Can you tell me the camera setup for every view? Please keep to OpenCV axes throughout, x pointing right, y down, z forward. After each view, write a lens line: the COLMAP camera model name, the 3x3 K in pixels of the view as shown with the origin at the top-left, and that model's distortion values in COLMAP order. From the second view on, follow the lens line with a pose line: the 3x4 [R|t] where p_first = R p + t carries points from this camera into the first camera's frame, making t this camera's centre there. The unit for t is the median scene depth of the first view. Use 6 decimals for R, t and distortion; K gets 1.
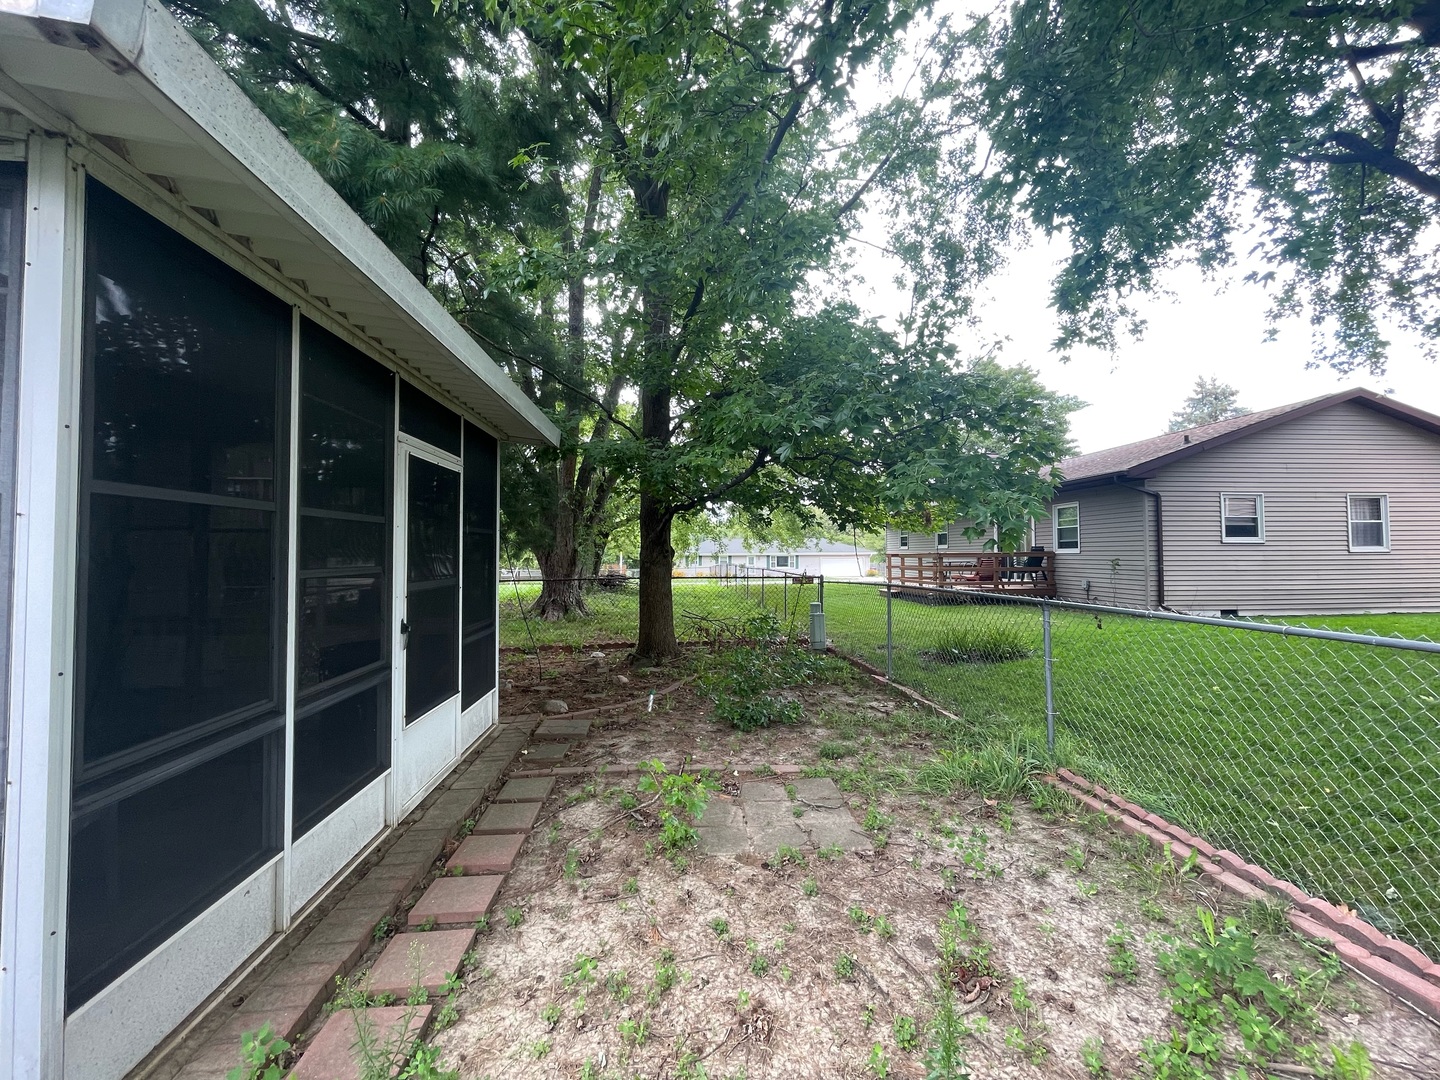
lens RADIAL K [[596.1, 0, 721.8], [0, 596.1, 533.7], [0, 0, 1]] dist [0.011813, -0.000411]
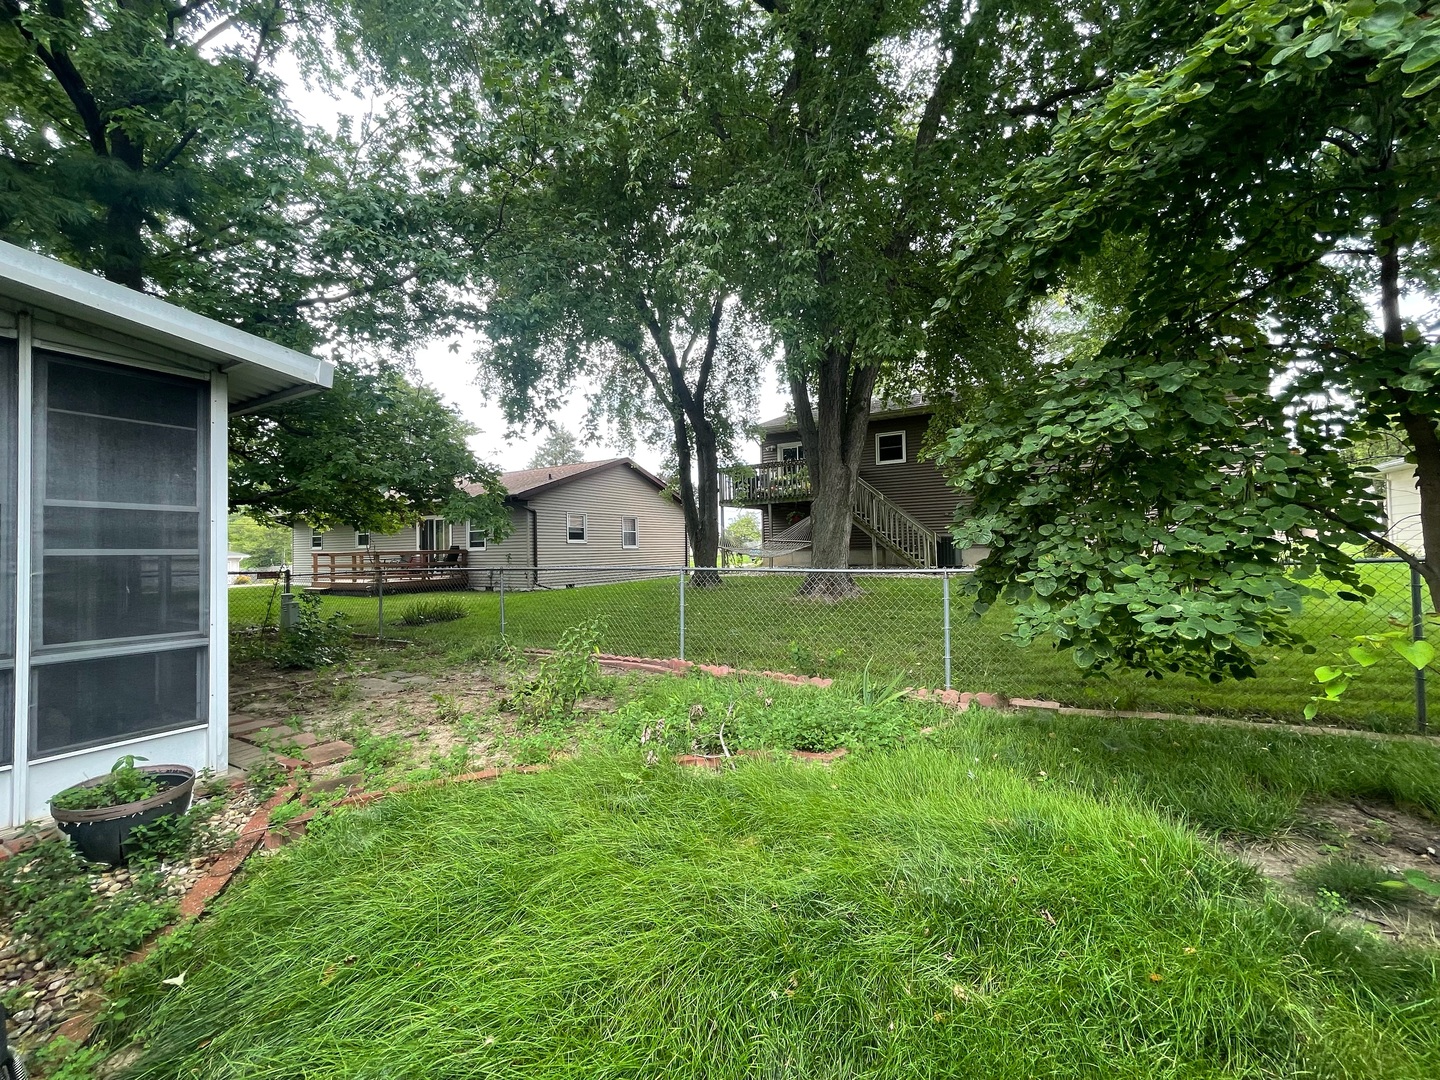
lens RADIAL K [[587.2, 0, 714.5], [0, 587.2, 538.2], [0, 0, 1]] dist [-0.003184, -0.000378]
pose [[0.585857, 0.012204, 0.810323, -0.195246], [-0.014780, 0.999881, -0.004372, 0.002592], [-0.810280, -0.009415, 0.585967, -0.224003]]
